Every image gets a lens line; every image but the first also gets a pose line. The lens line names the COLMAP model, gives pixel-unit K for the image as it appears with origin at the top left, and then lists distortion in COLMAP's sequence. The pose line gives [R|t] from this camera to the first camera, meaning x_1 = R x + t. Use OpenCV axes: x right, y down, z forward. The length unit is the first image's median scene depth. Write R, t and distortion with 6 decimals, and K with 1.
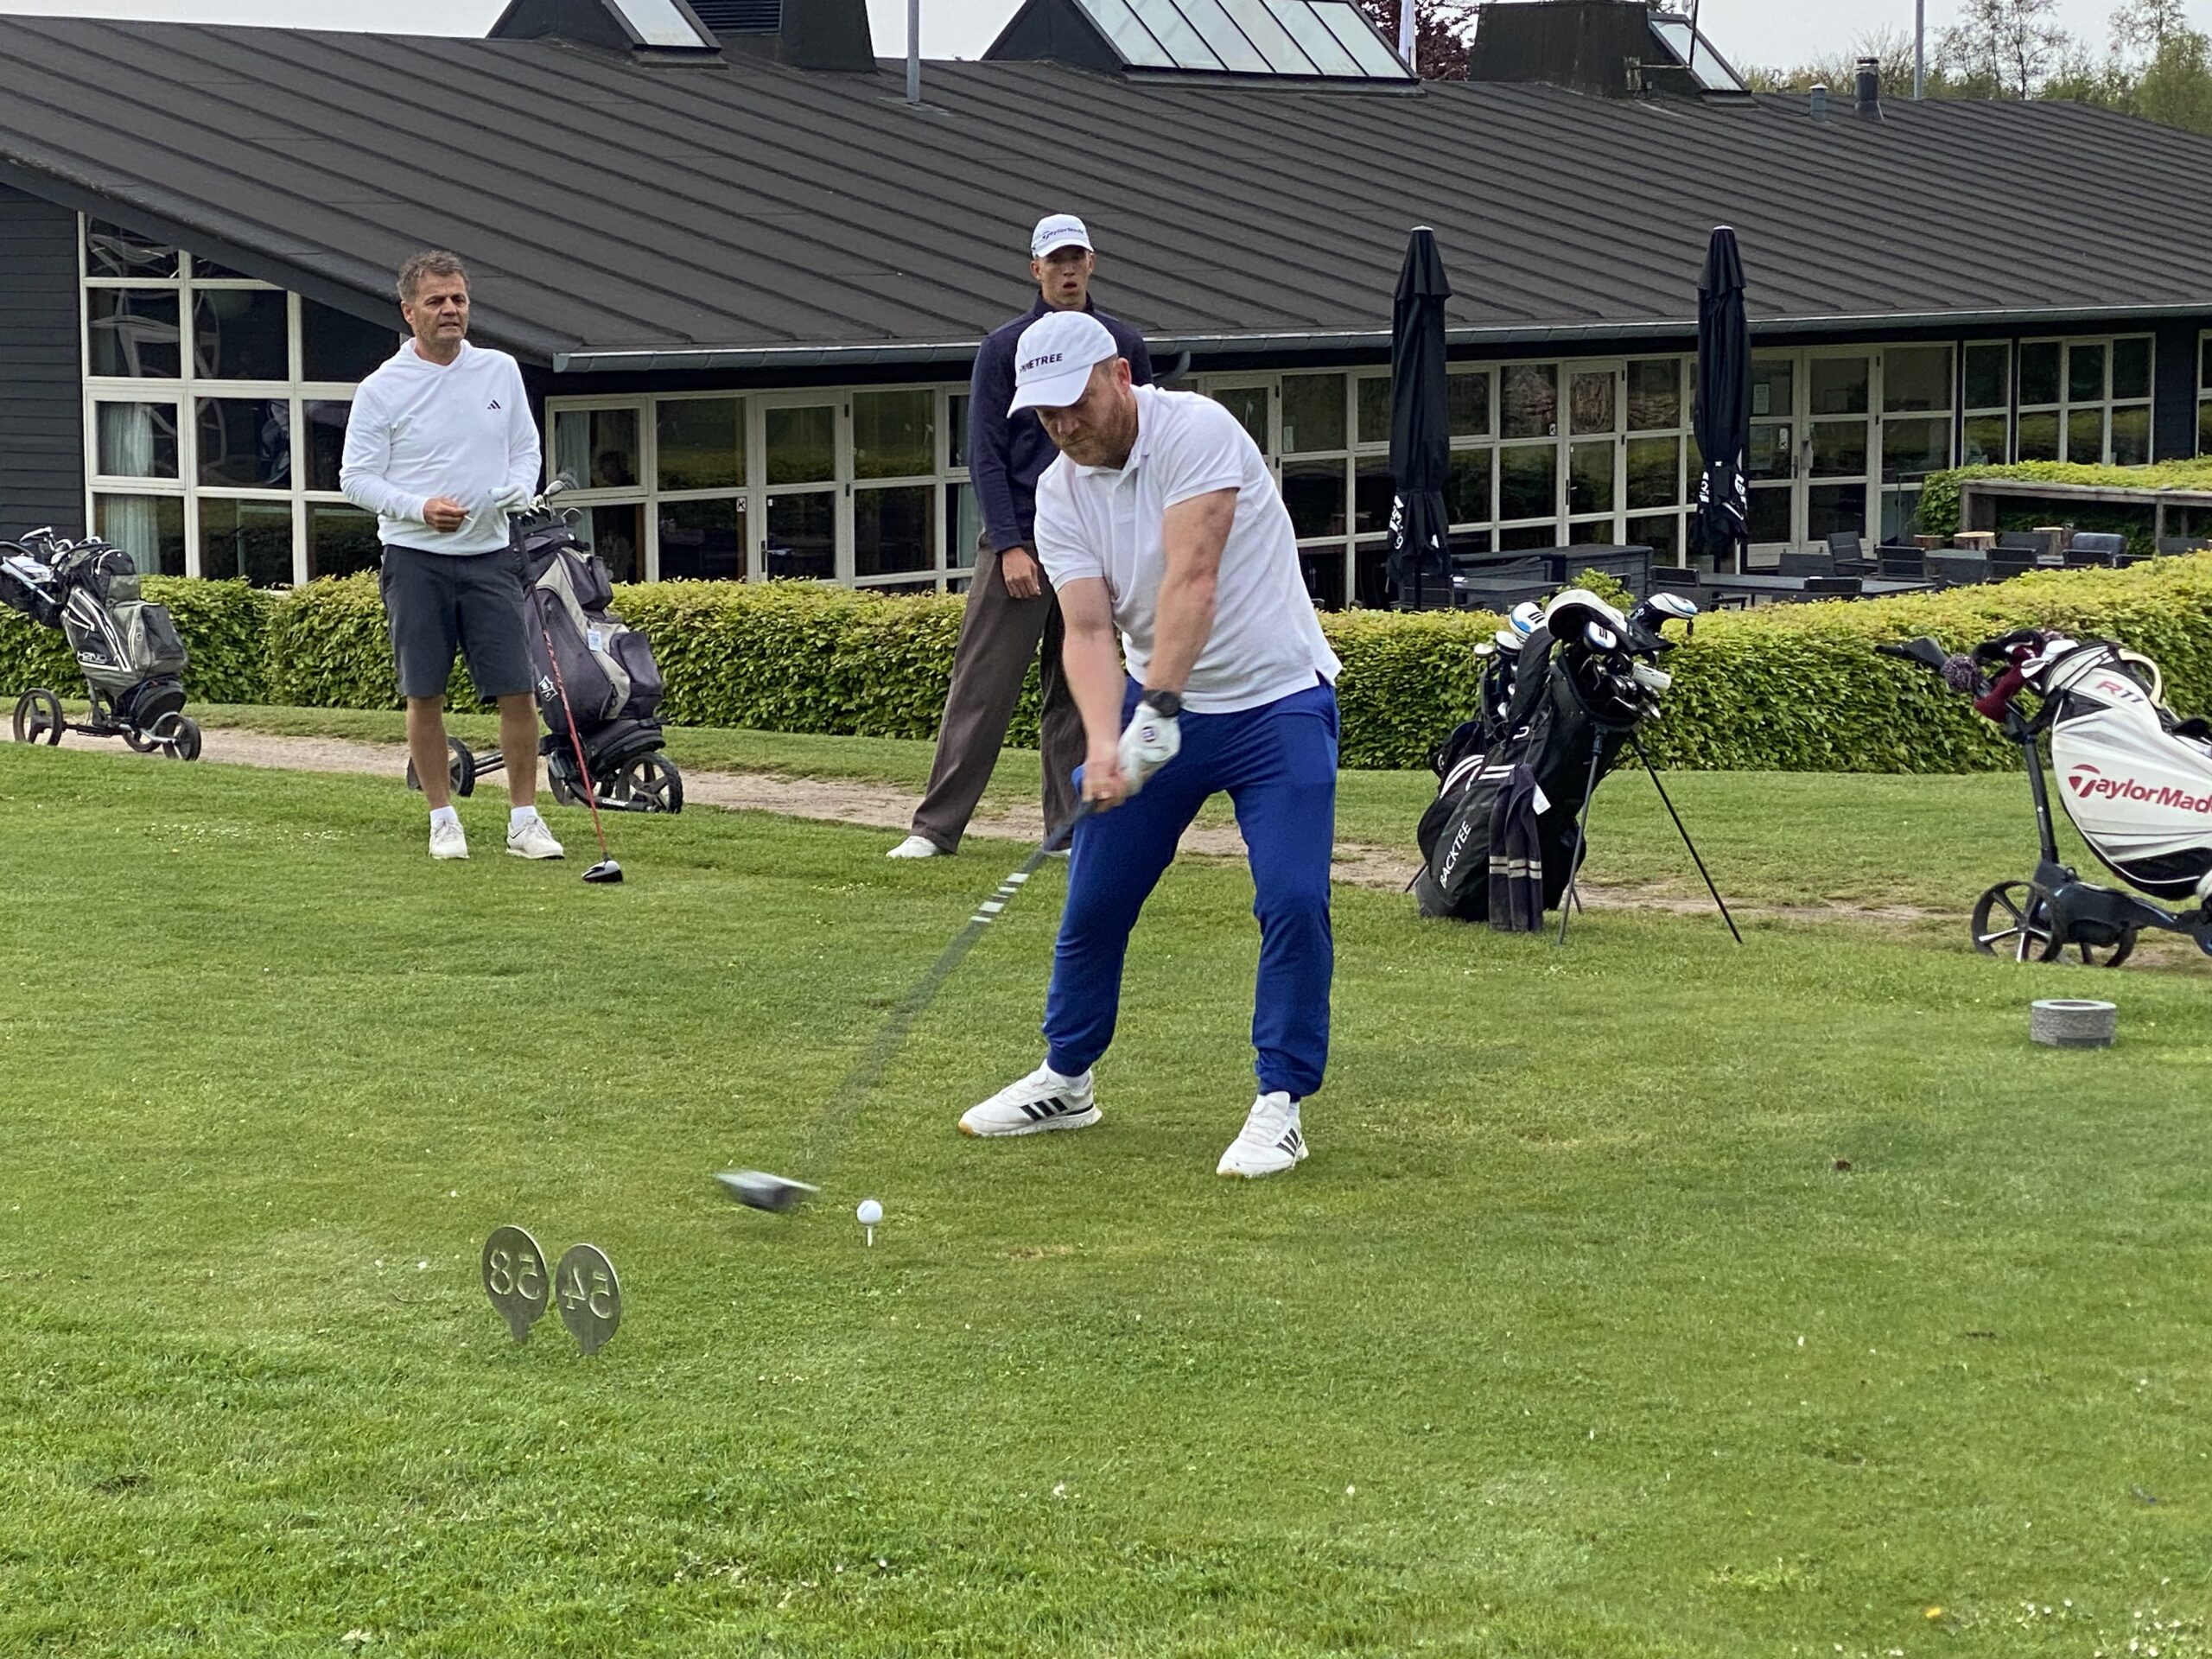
lens RADIAL K [[5299.7, 0, 1132.9], [0, 5299.7, 837.2], [0, 0, 1]] dist [0.049039, 1.606315]
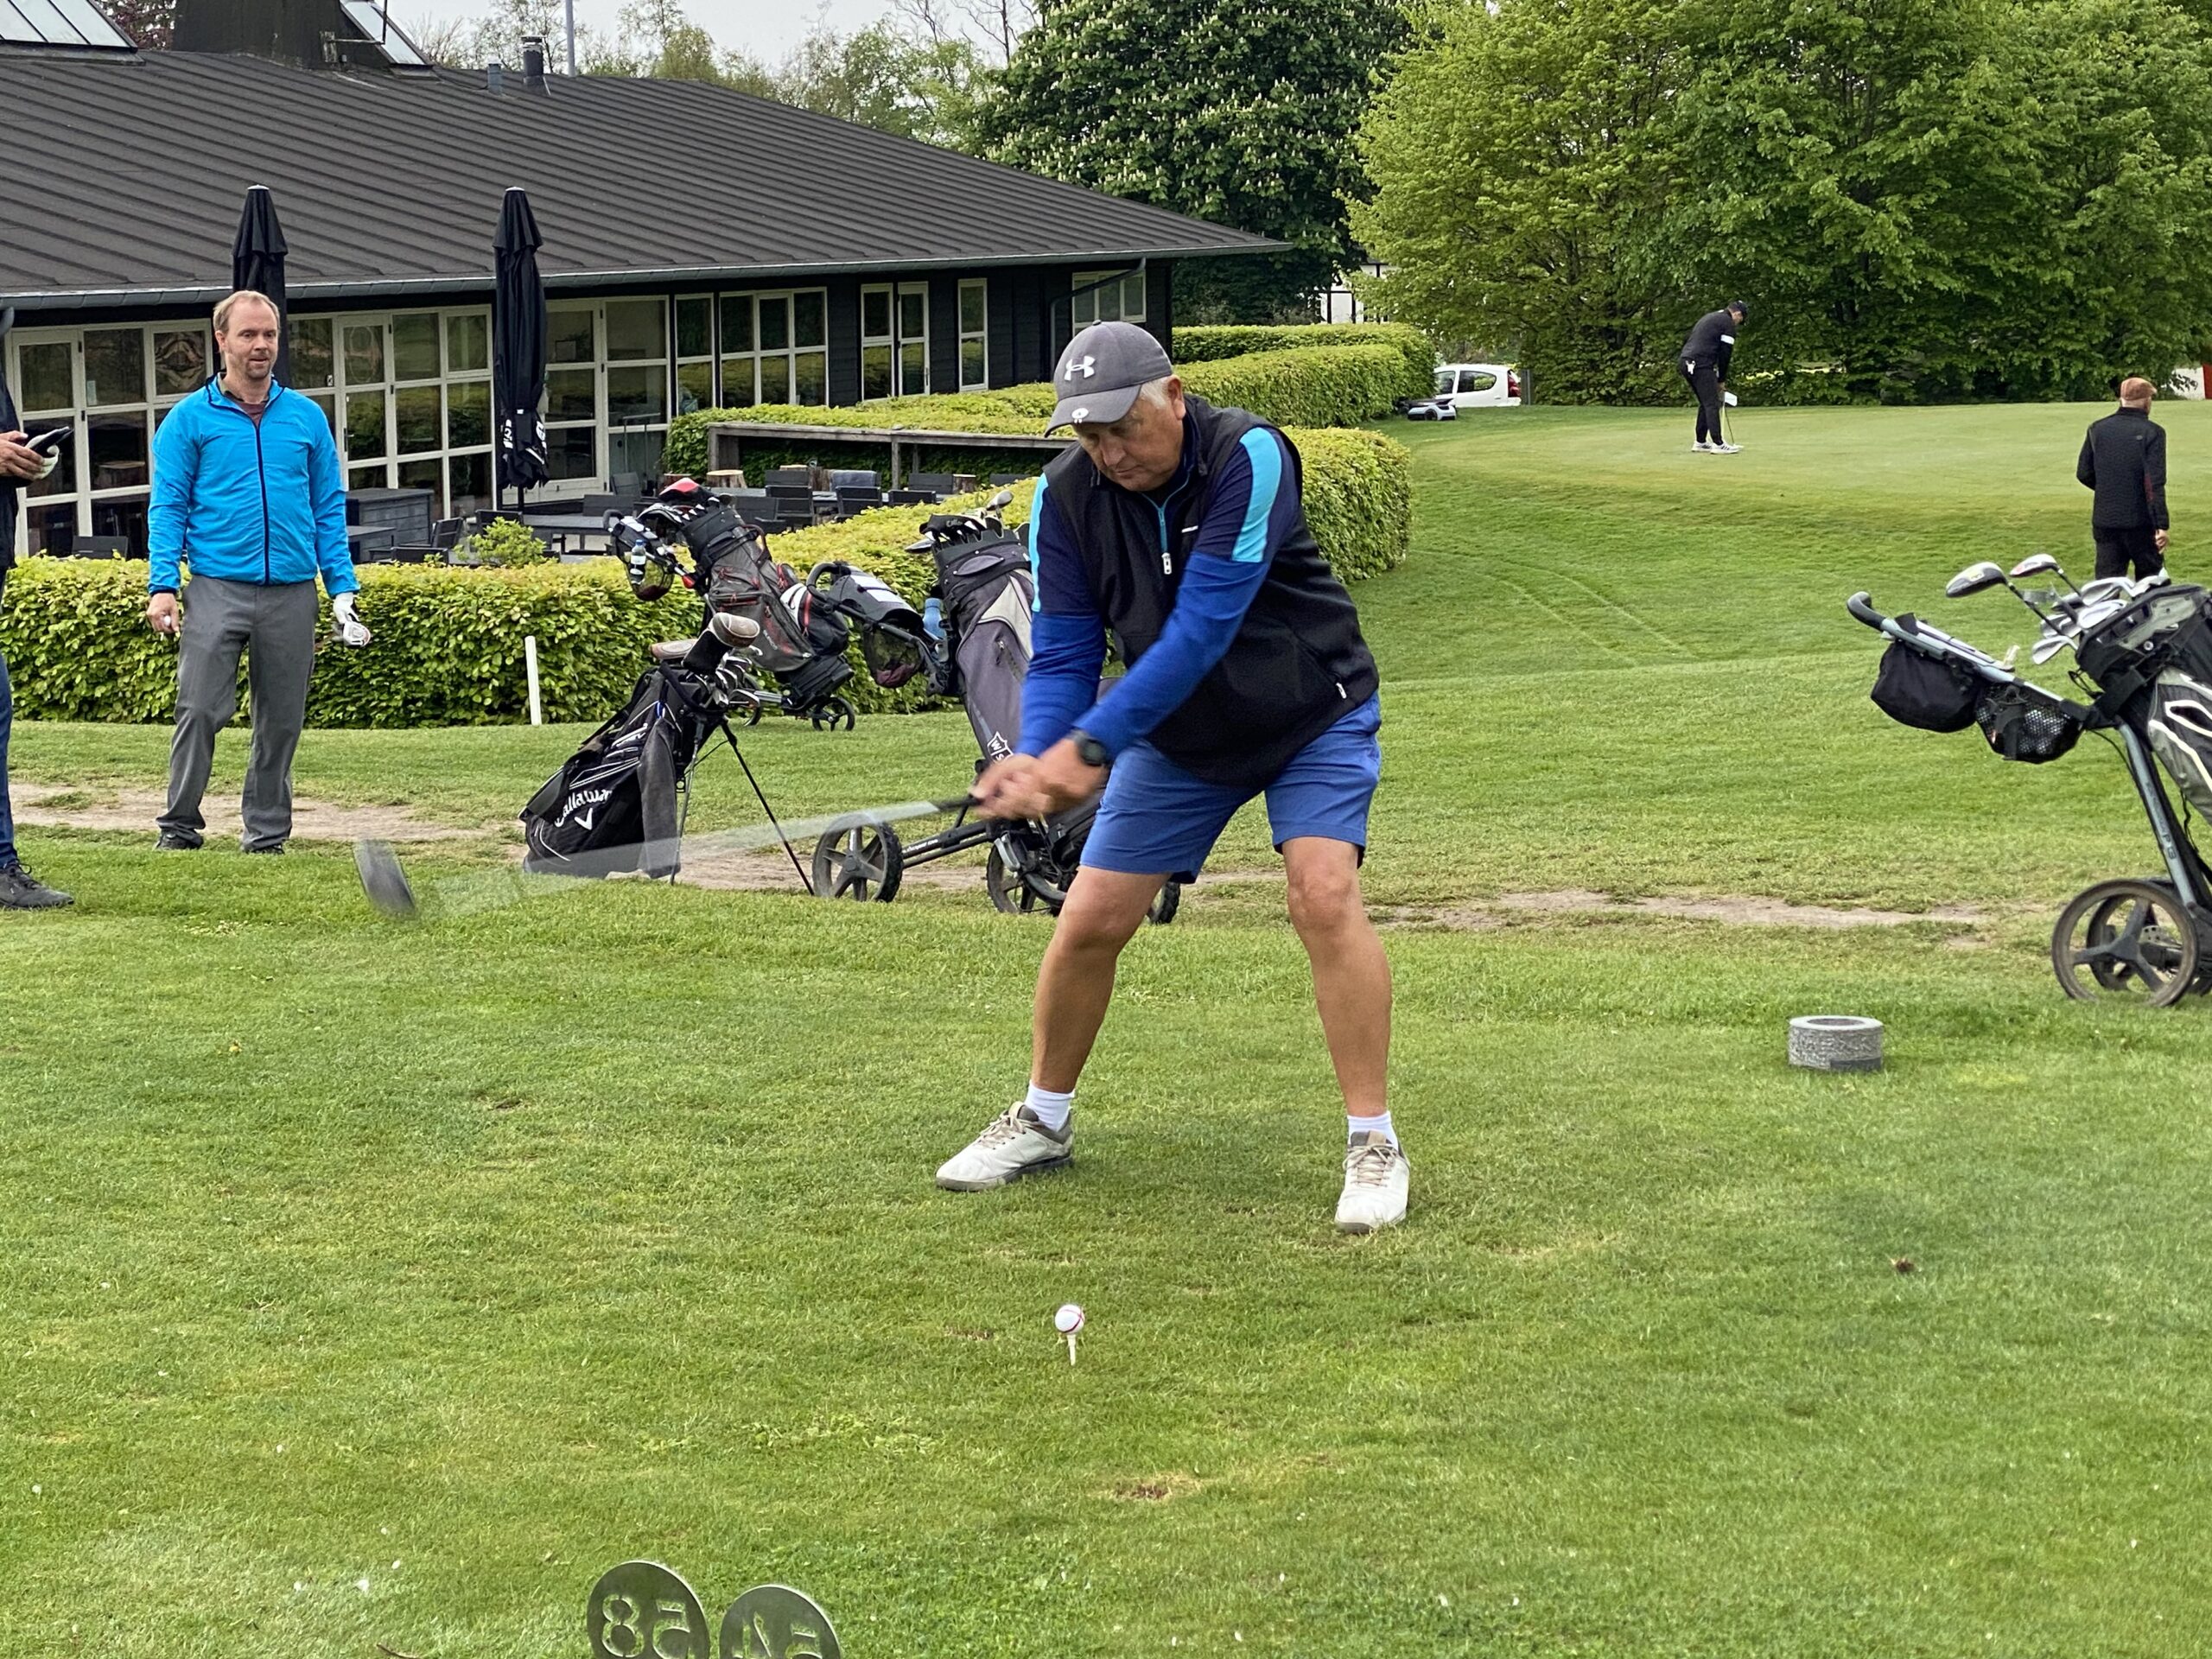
lens RADIAL K [[4651.1, 0, 1152.2], [0, 4651.1, 823.0], [0, 0, 1]] dist [0.100134, 0.478569]
pose [[0.957568, -0.042862, 0.285004, -0.054703], [0.037347, 0.998996, 0.024759, -0.009084], [-0.285779, -0.013064, 0.958207, 0.094772]]
